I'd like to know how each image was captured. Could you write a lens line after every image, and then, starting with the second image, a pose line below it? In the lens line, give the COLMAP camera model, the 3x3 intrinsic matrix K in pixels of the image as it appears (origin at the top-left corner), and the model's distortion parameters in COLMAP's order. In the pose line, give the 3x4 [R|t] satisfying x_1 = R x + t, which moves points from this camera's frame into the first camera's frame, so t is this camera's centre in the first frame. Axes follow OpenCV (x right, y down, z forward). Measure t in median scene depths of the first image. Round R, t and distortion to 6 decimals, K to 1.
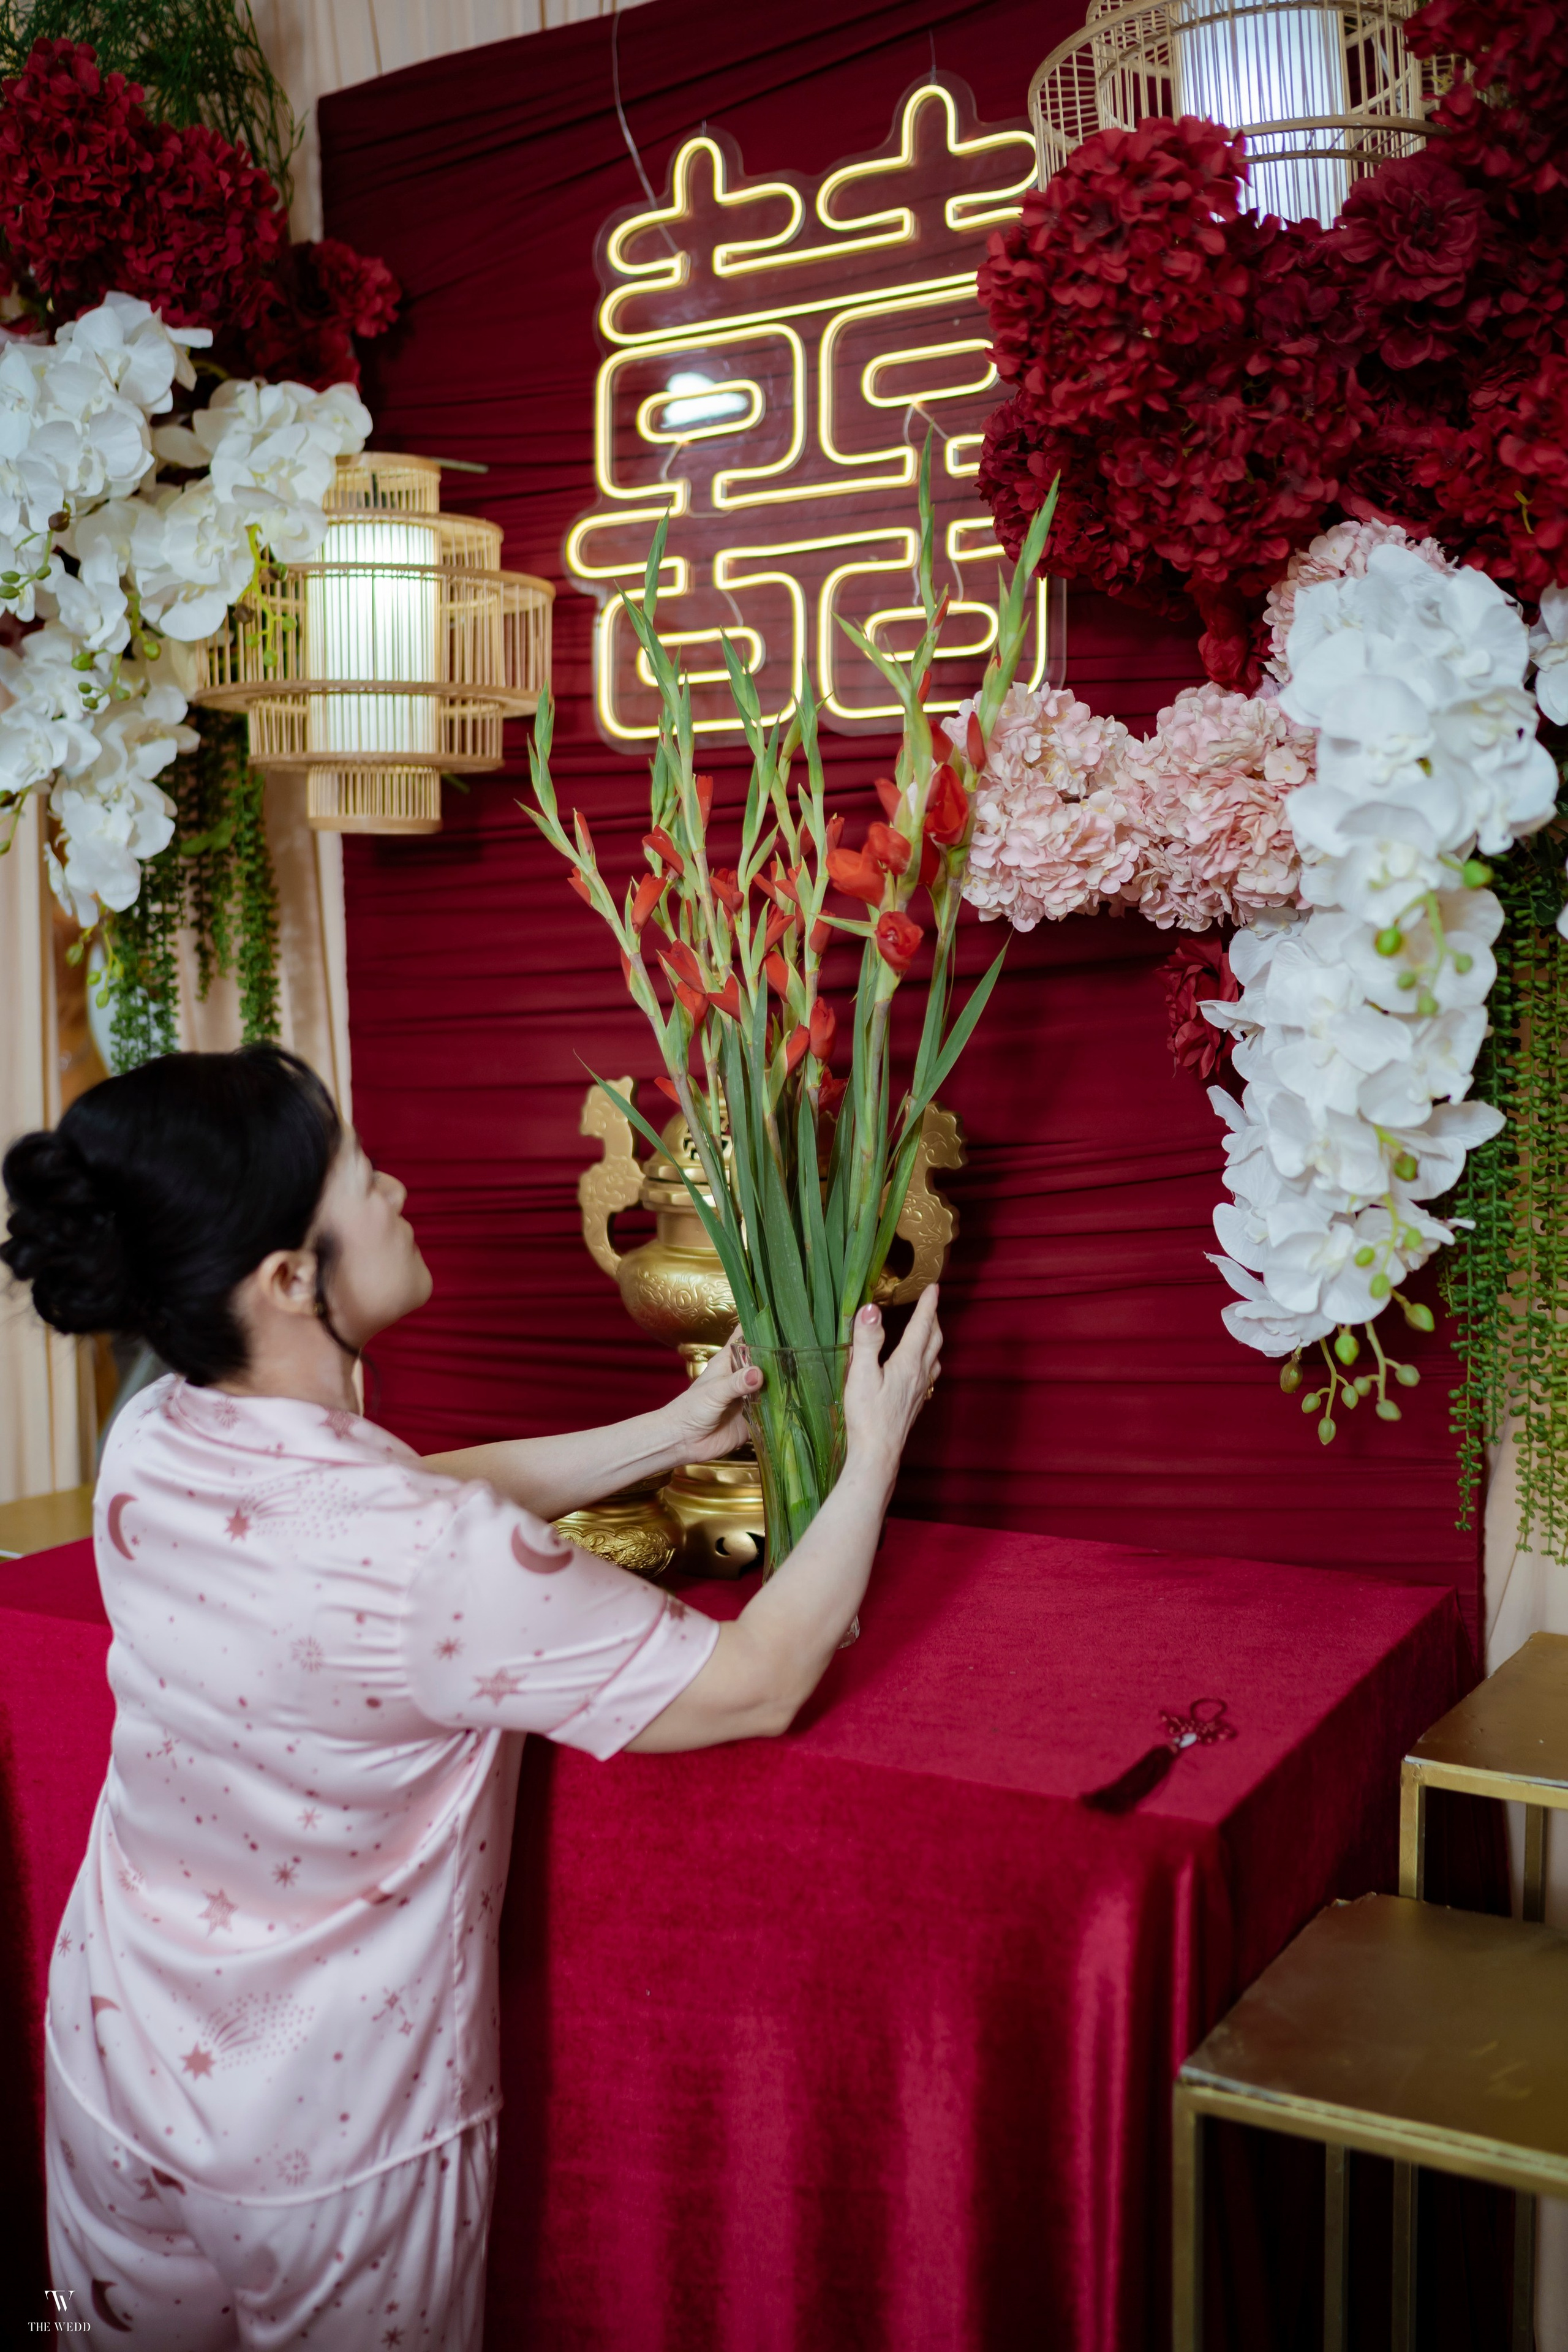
lens RADIAL K [[2418.4, 0, 784.0], [0, 2418.4, 1176.0], [0, 0, 1]] dist [-0.103142, 0.142269]
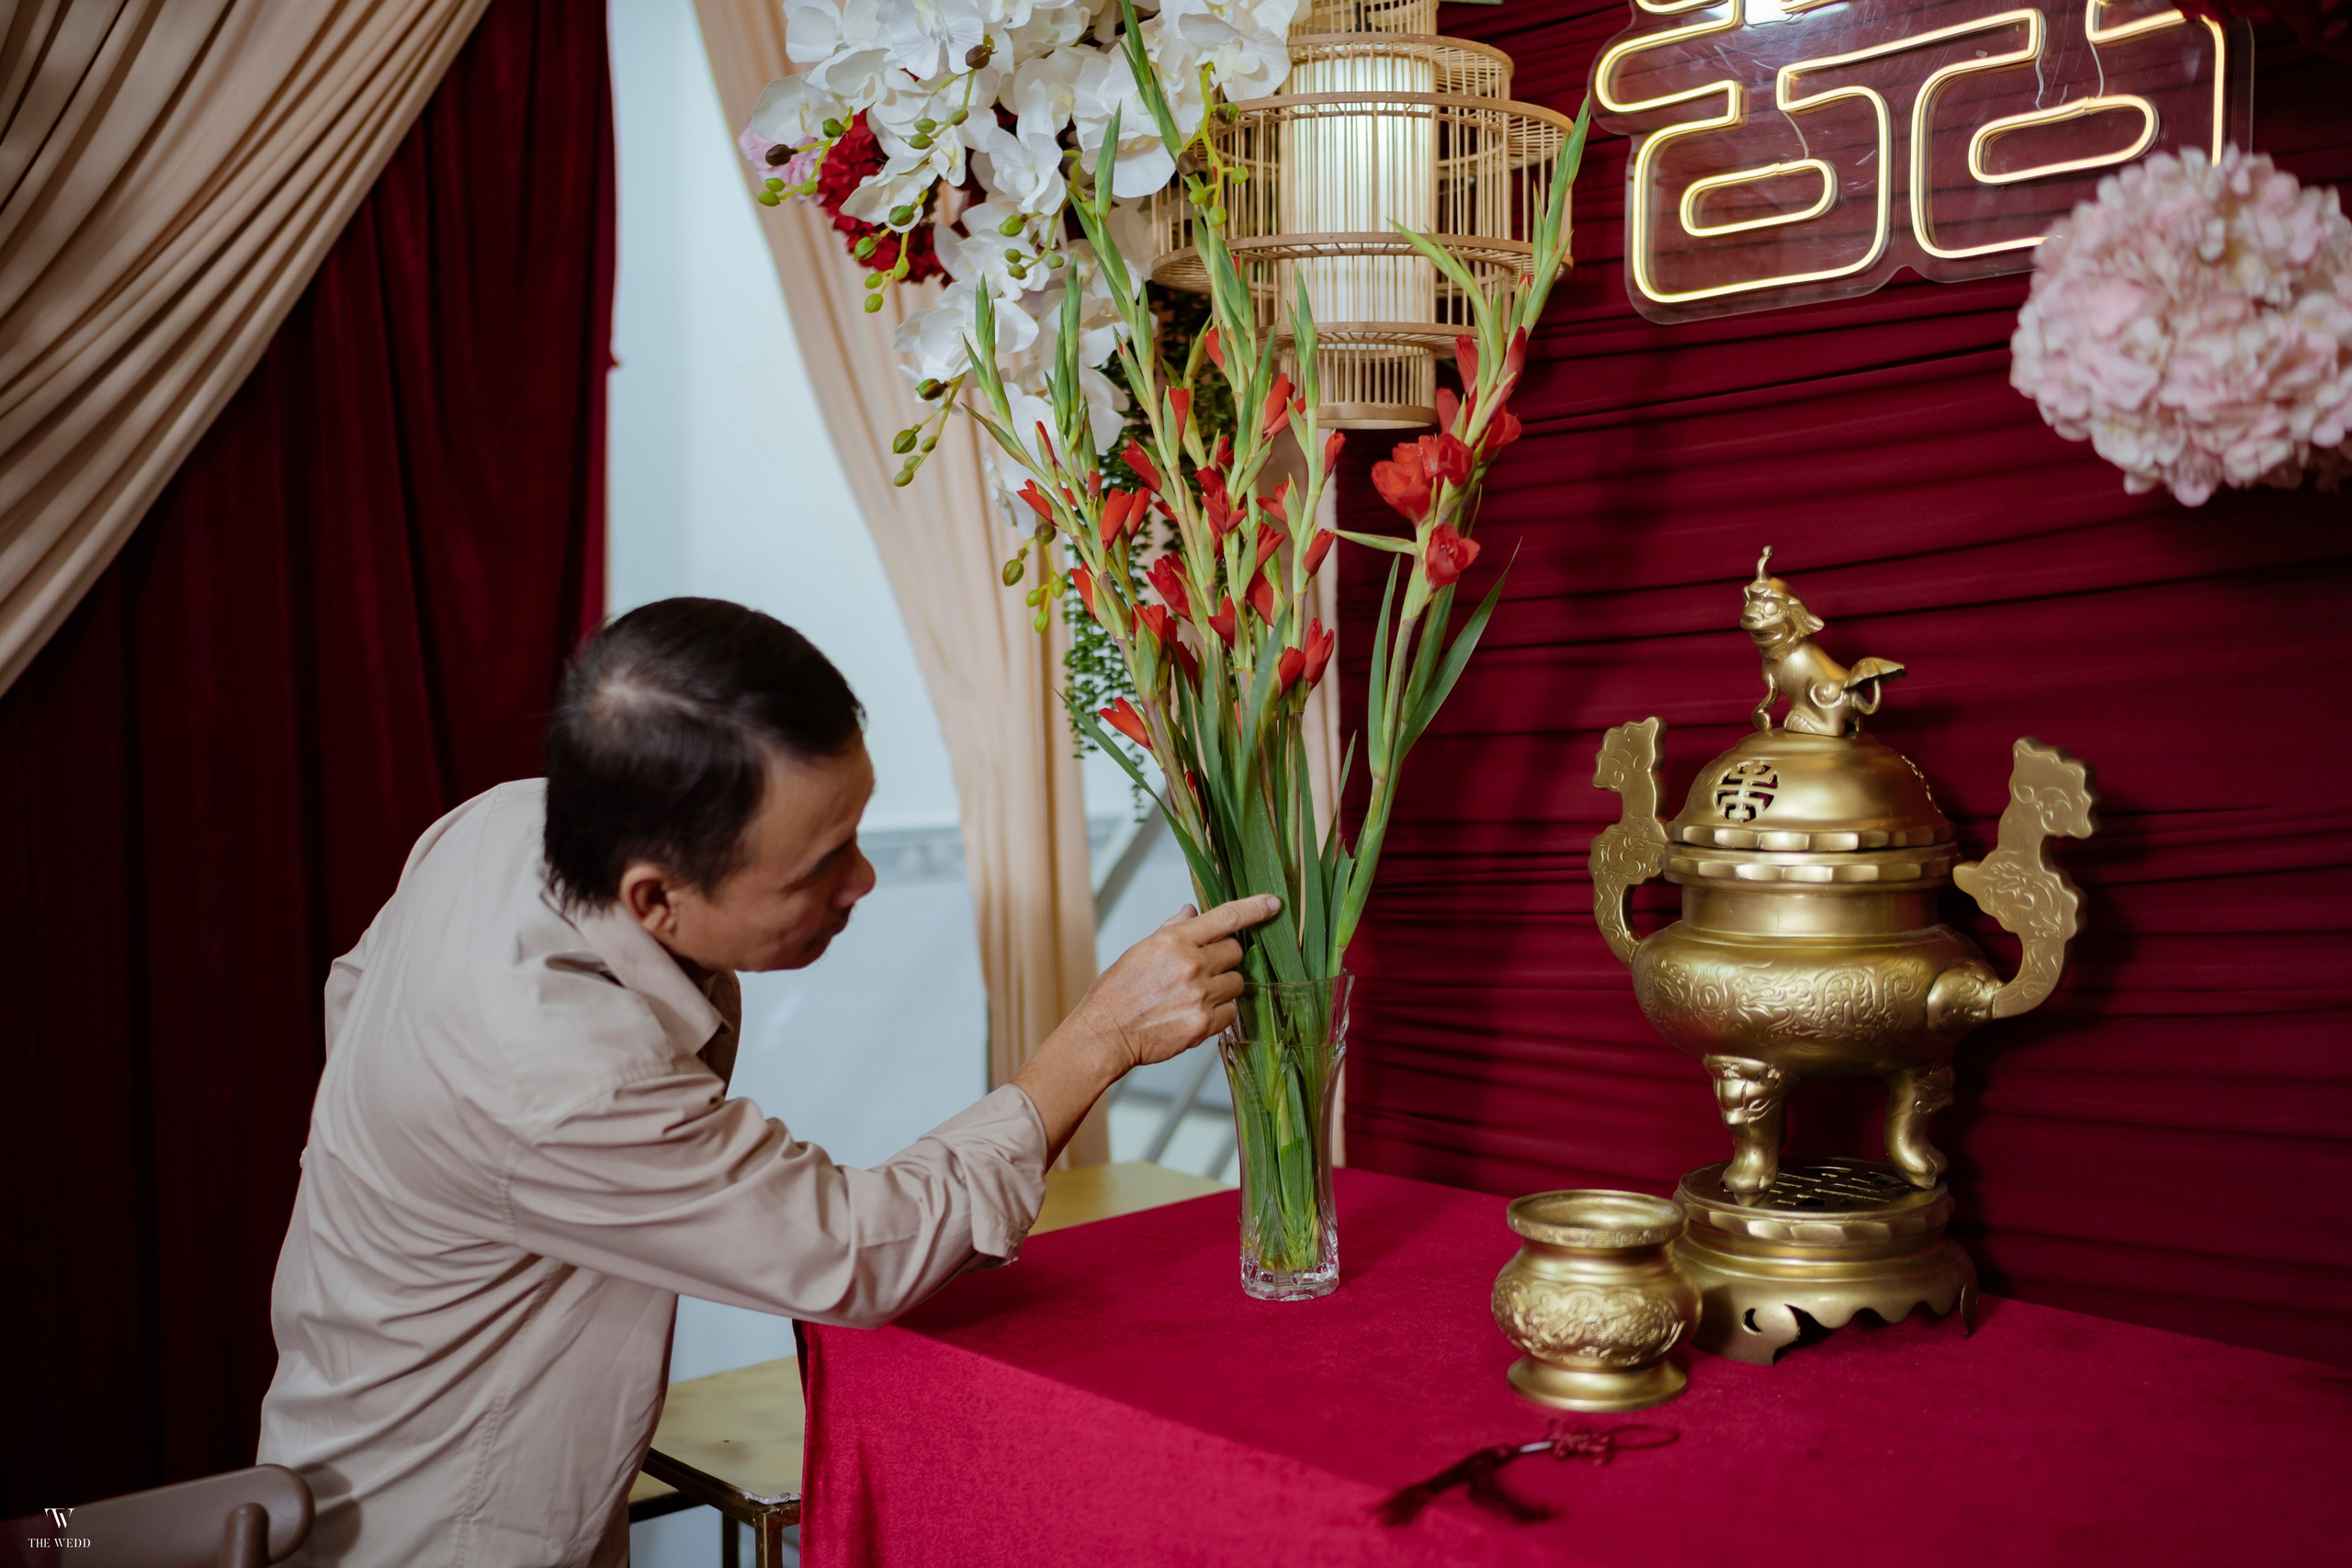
lens RADIAL K [[2418.2, 0, 1114.9], [0, 2418.2, 816.4], [0, 0, 1]] dist [-0.103142, 0.142269]
pose [[0.951041, 0.020765, -0.308366, 0.013012], [-0.026024, 0.999577, -0.012951, 0.007393], [0.307966, 0.020342, 0.951180, 0.197133]]
